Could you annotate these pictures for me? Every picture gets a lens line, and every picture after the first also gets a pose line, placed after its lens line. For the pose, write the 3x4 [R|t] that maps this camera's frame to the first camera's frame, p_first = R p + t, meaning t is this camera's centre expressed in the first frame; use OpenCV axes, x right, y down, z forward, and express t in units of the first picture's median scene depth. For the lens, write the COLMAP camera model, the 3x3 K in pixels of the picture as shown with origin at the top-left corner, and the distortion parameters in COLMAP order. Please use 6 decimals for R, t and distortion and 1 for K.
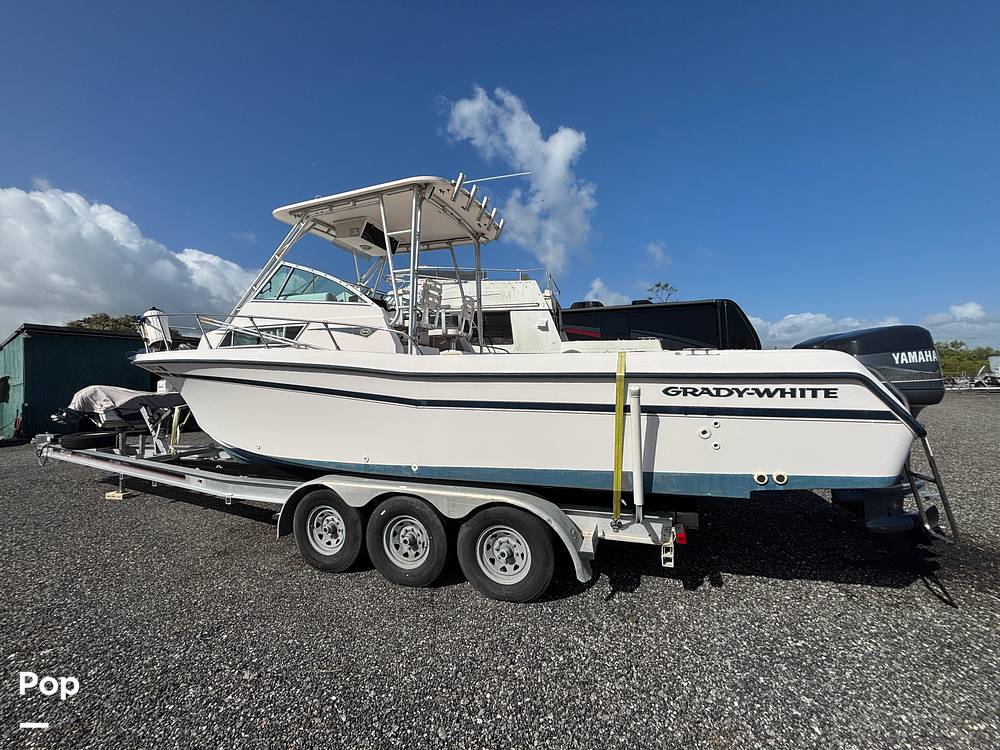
lens RADIAL K [[404.5, 0, 497.3], [0, 404.5, 375.8], [0, 0, 1]] dist [-0.001497, 0.000079]
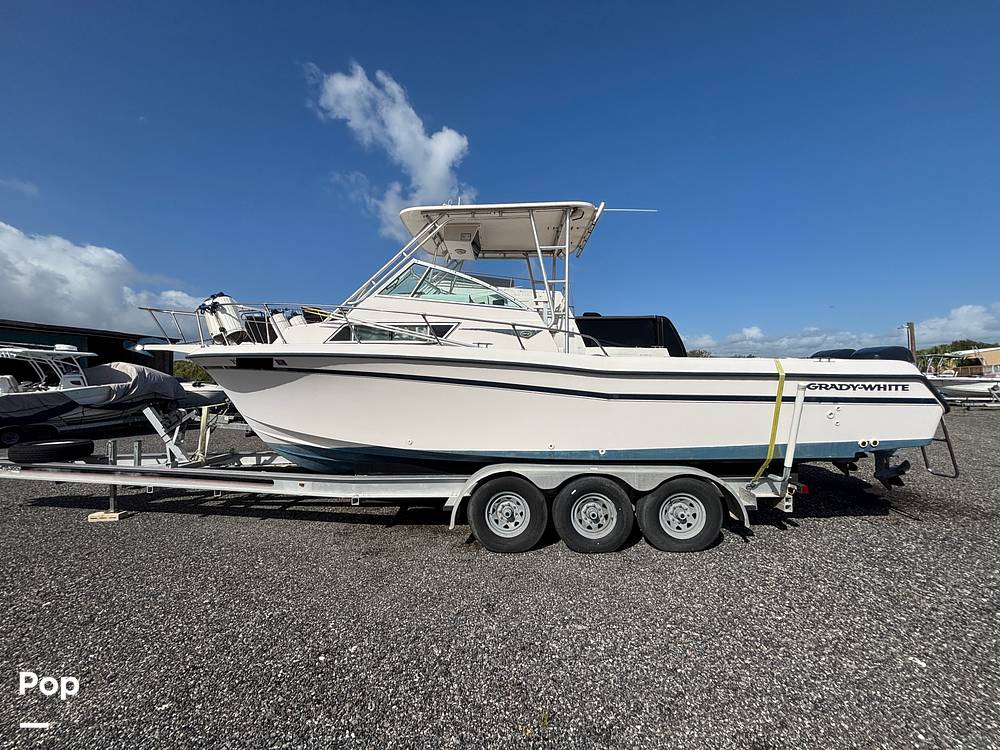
lens RADIAL K [[404.5, 0, 501.4], [0, 404.5, 375.6], [0, 0, 1]] dist [-0.001497, 0.000079]
pose [[0.954826, 0.012332, 0.296909, -0.853452], [-0.010622, 0.999916, -0.007370, 0.017460], [-0.296975, 0.003883, 0.954877, -0.040194]]
